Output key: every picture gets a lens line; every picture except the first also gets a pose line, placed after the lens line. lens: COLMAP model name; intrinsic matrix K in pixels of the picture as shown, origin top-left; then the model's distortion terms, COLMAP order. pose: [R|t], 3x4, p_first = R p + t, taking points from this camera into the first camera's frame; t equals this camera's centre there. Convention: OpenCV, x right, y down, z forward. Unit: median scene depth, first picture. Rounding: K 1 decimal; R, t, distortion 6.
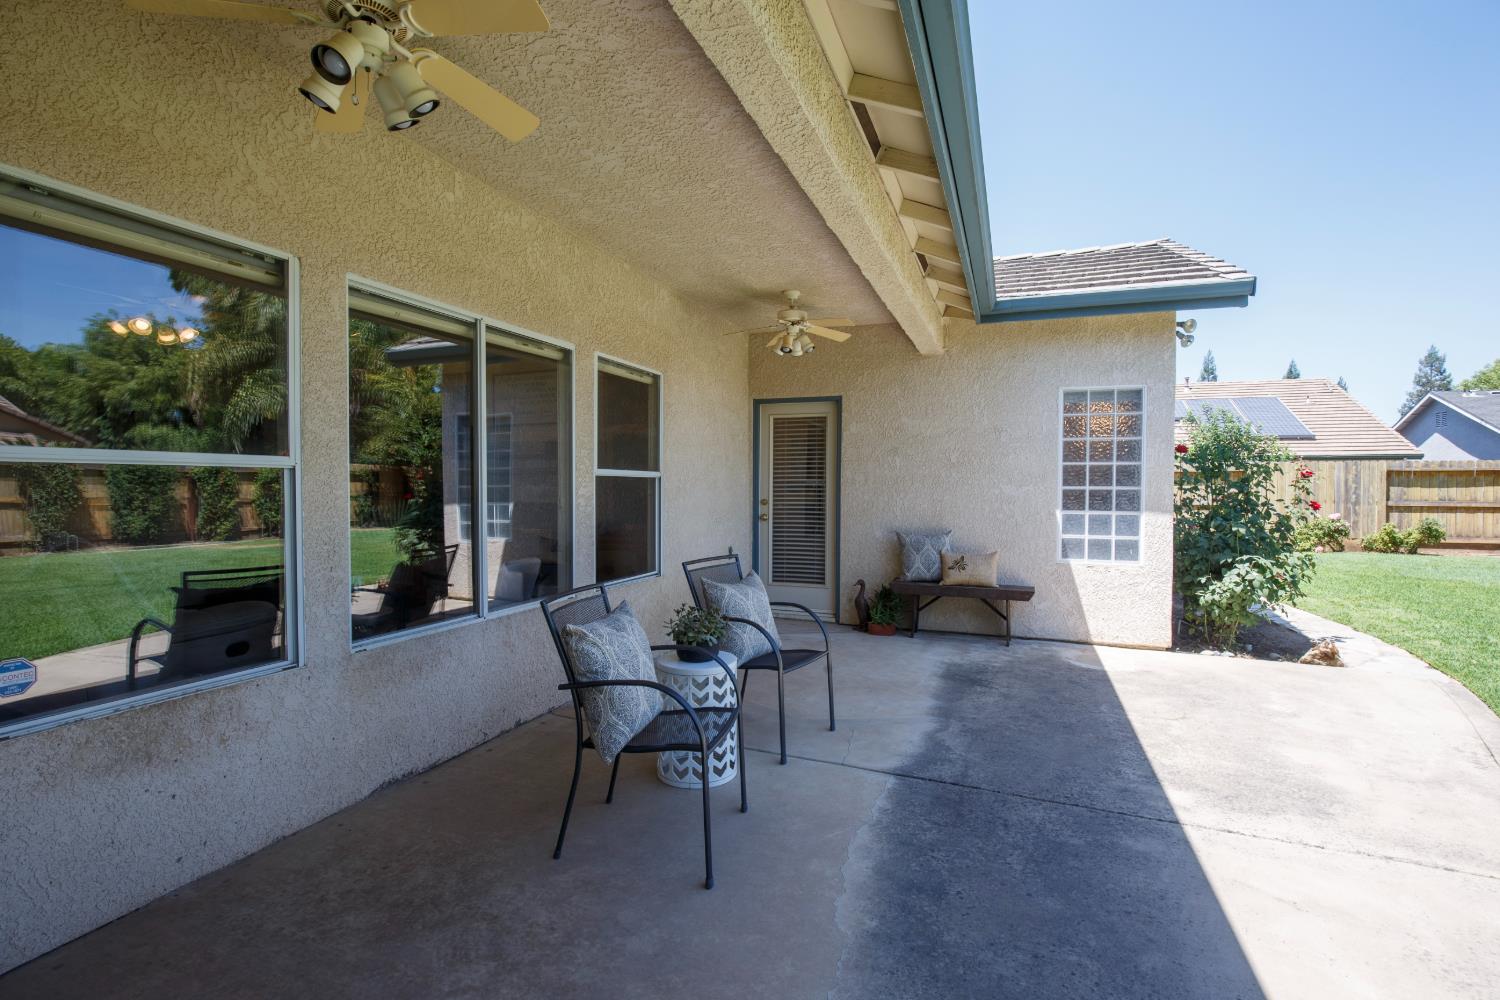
lens RADIAL K [[694.0, 0, 749.0], [0, 694.0, 488.3], [0, 0, 1]] dist [-0.025473, 0.001374]
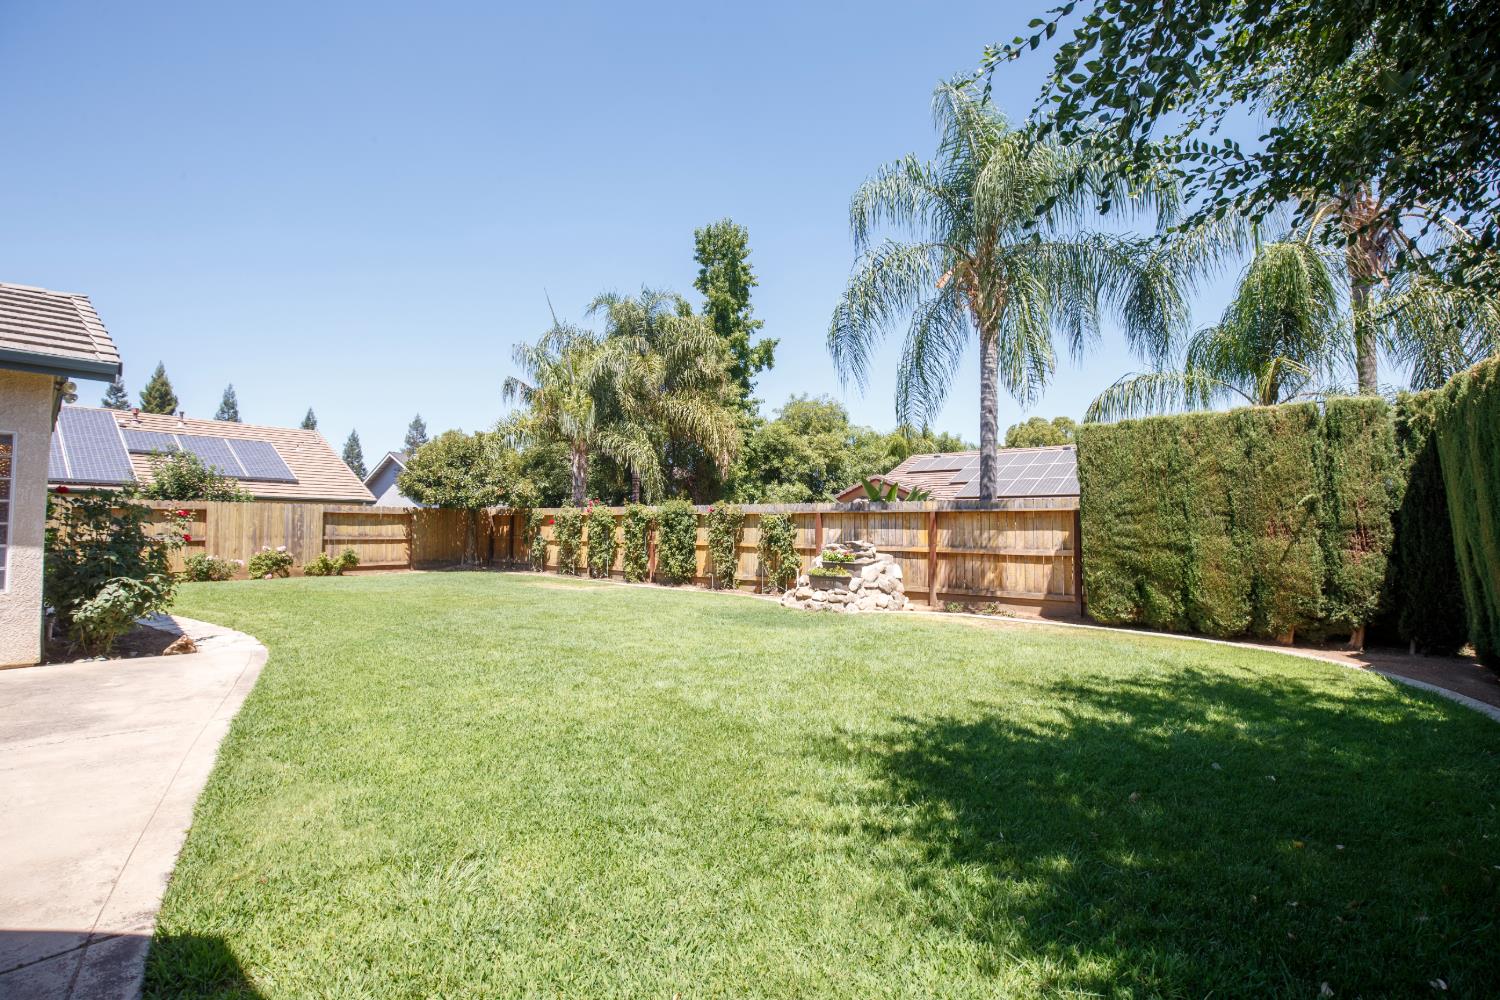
lens RADIAL K [[694.0, 0, 778.5], [0, 694.0, 509.4], [0, 0, 1]] dist [-0.025473, 0.001374]
pose [[0.305025, 0.024912, 0.952018, -0.038996], [-0.000550, 0.999662, -0.025982, 0.002015], [-0.952344, 0.007401, 0.304936, -0.228547]]
